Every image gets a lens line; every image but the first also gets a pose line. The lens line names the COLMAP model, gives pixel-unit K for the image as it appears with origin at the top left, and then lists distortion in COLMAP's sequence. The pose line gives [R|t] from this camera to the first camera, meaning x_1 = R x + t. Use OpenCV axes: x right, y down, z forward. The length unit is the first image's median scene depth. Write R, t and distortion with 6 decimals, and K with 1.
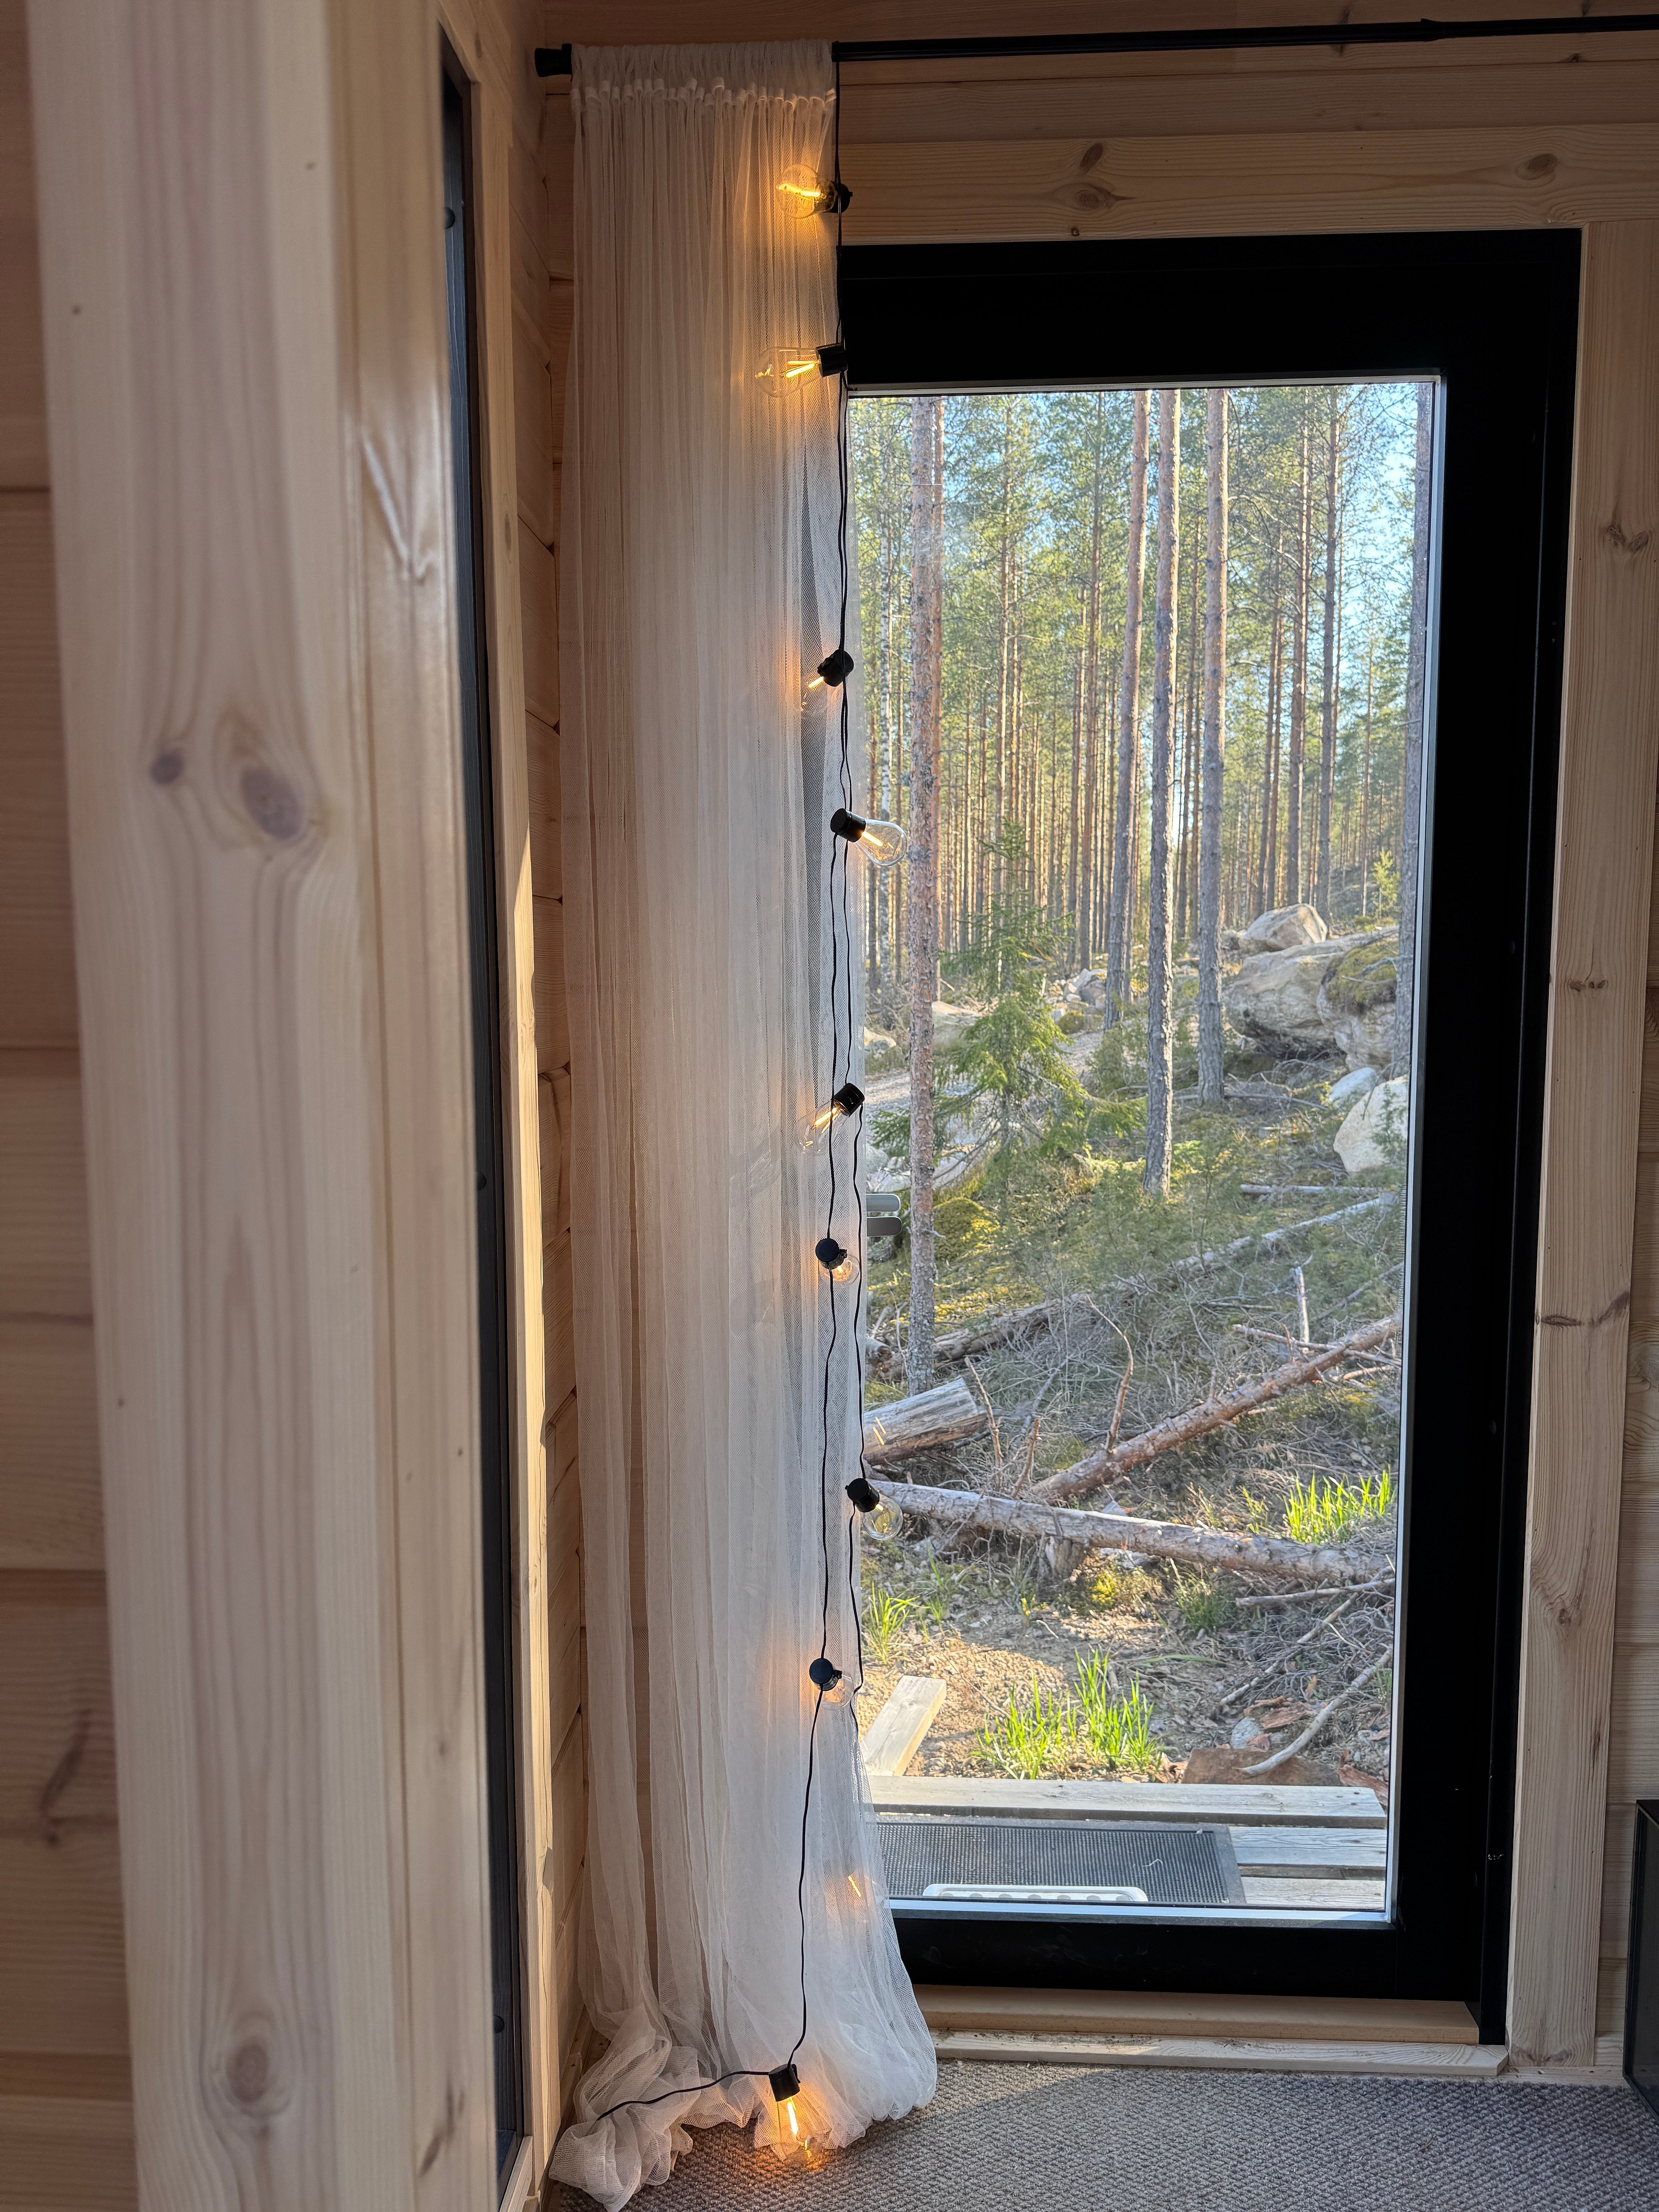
lens RADIAL K [[1570.4, 0, 833.4], [0, 1570.4, 1113.4], [0, 0, 1]] dist [0.048115, -0.068497]
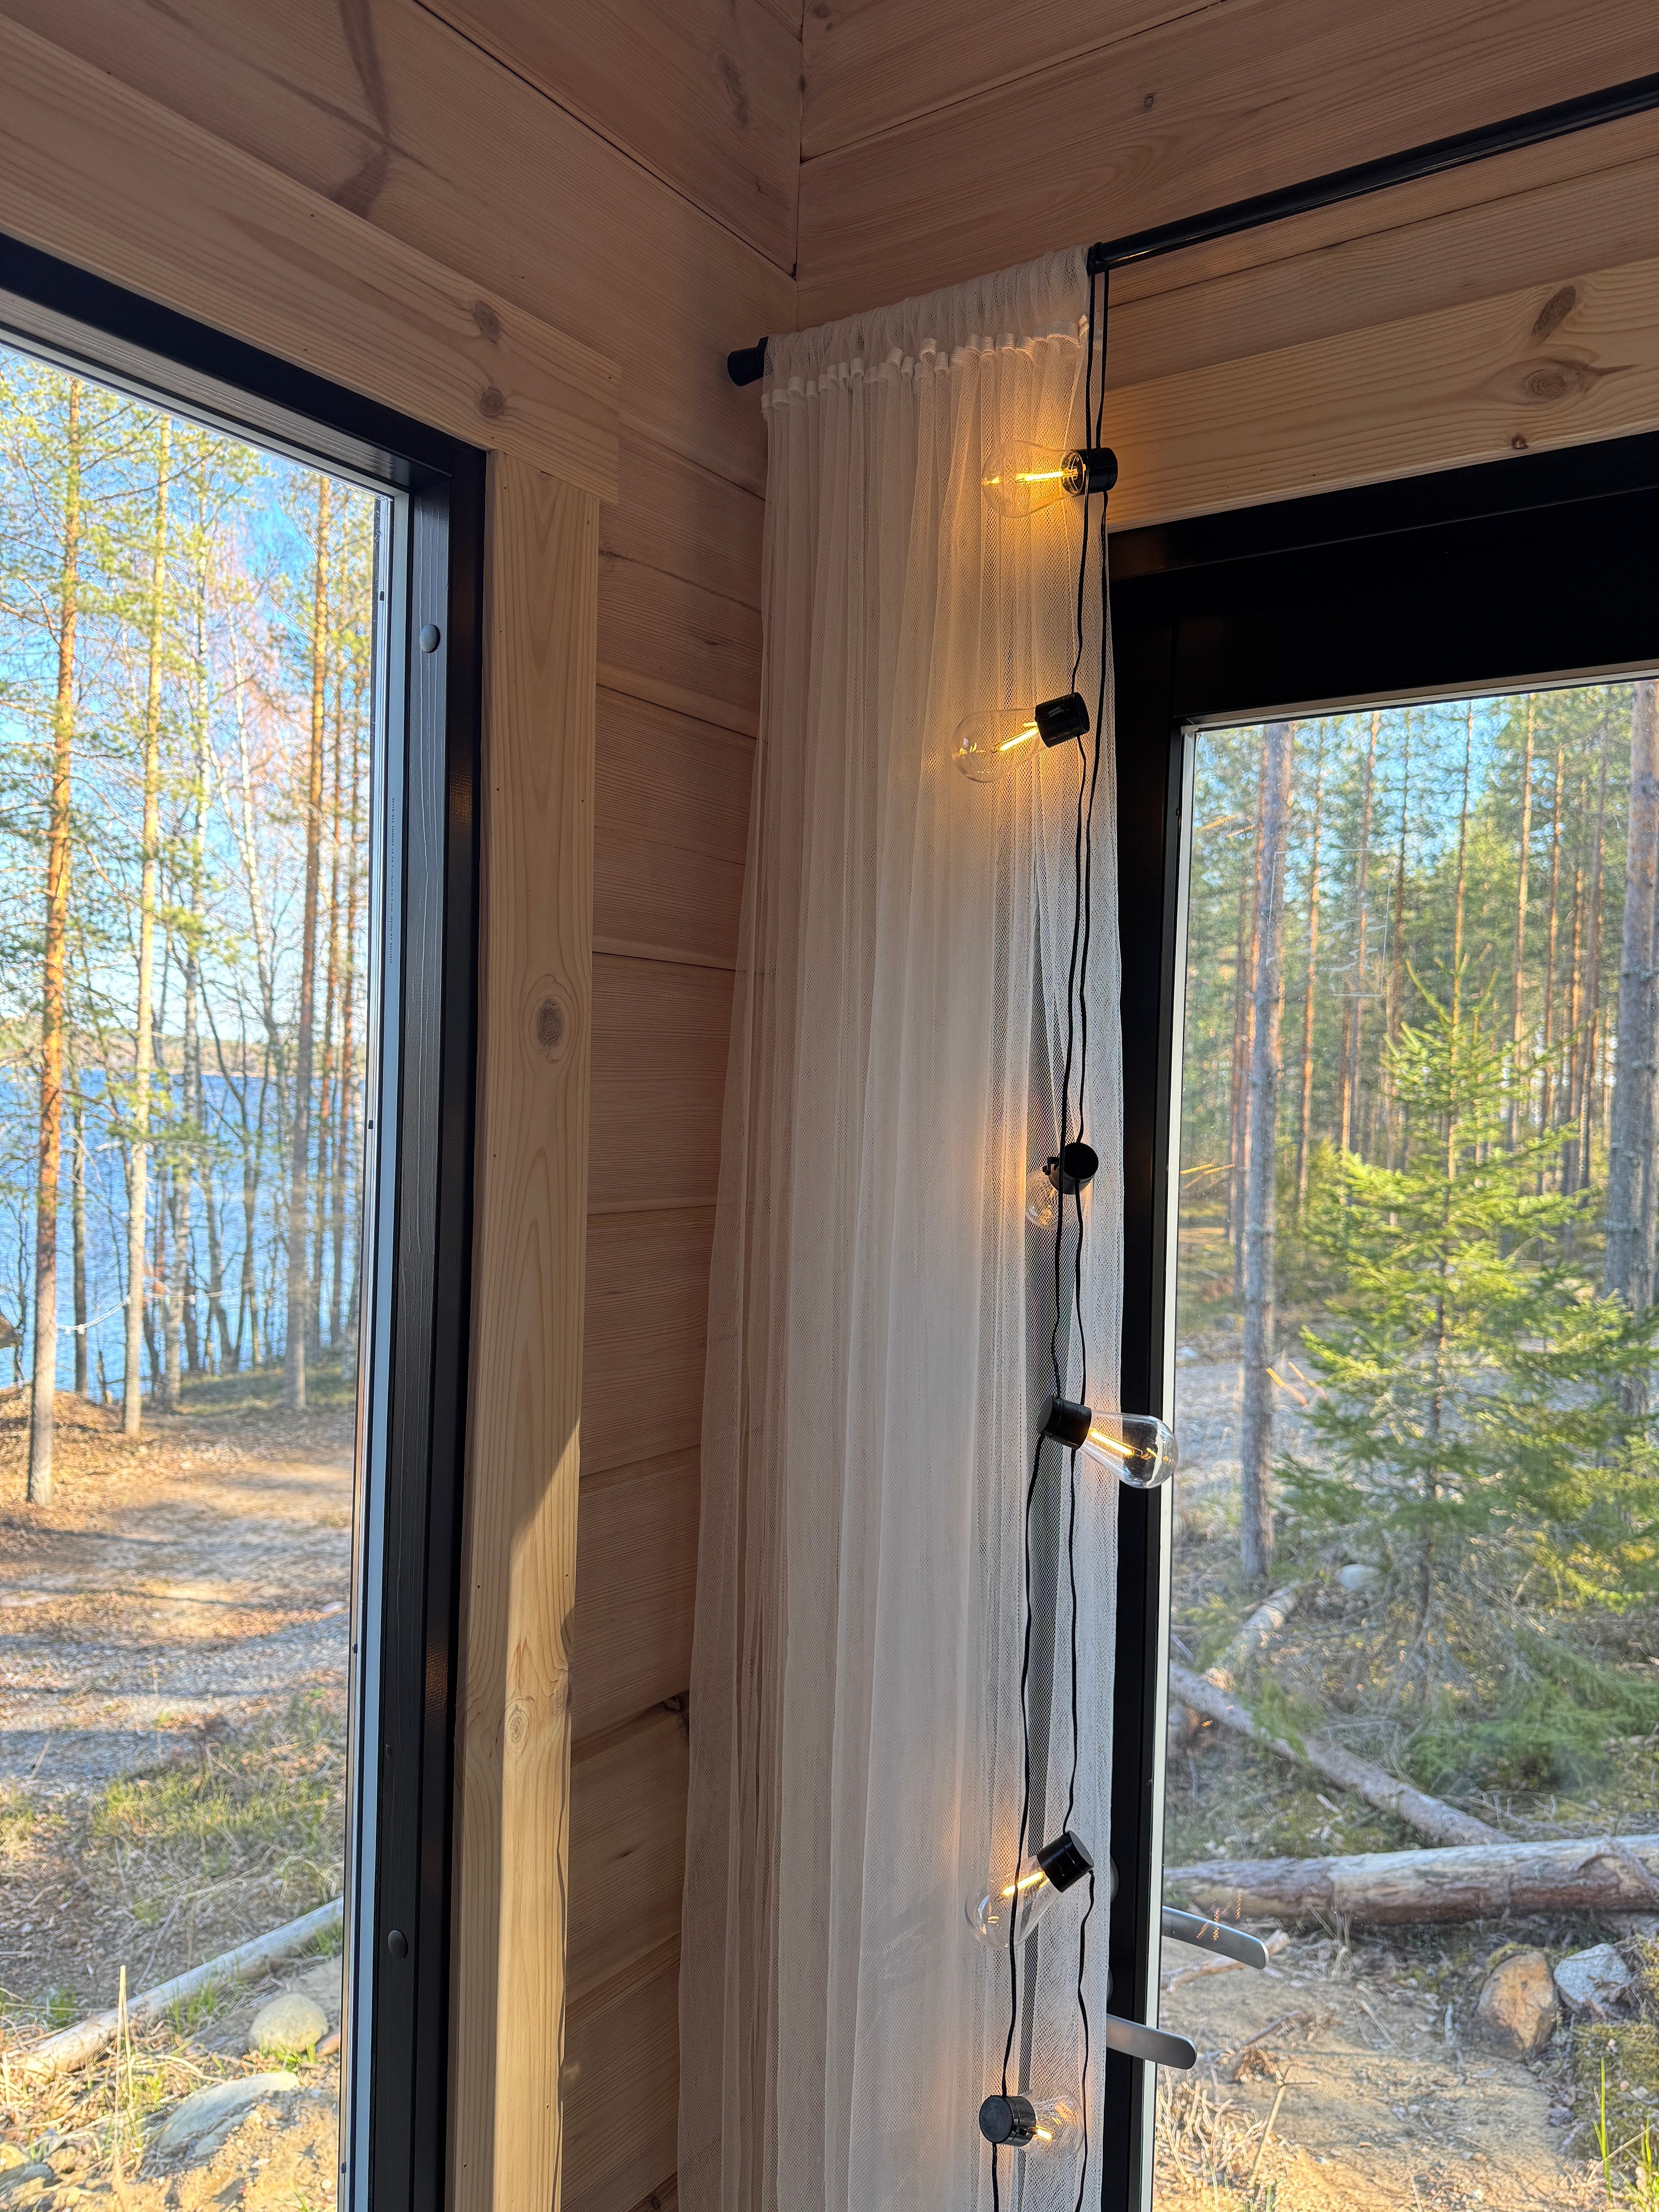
lens RADIAL K [[1570.4, 0, 832.4], [0, 1570.4, 1091.5], [0, 0, 1]] dist [0.048115, -0.068497]
pose [[0.844138, 0.031777, -0.535183, 0.266885], [-0.083165, 0.993920, -0.072161, -0.271832], [0.529636, 0.105422, 0.841649, 0.427034]]
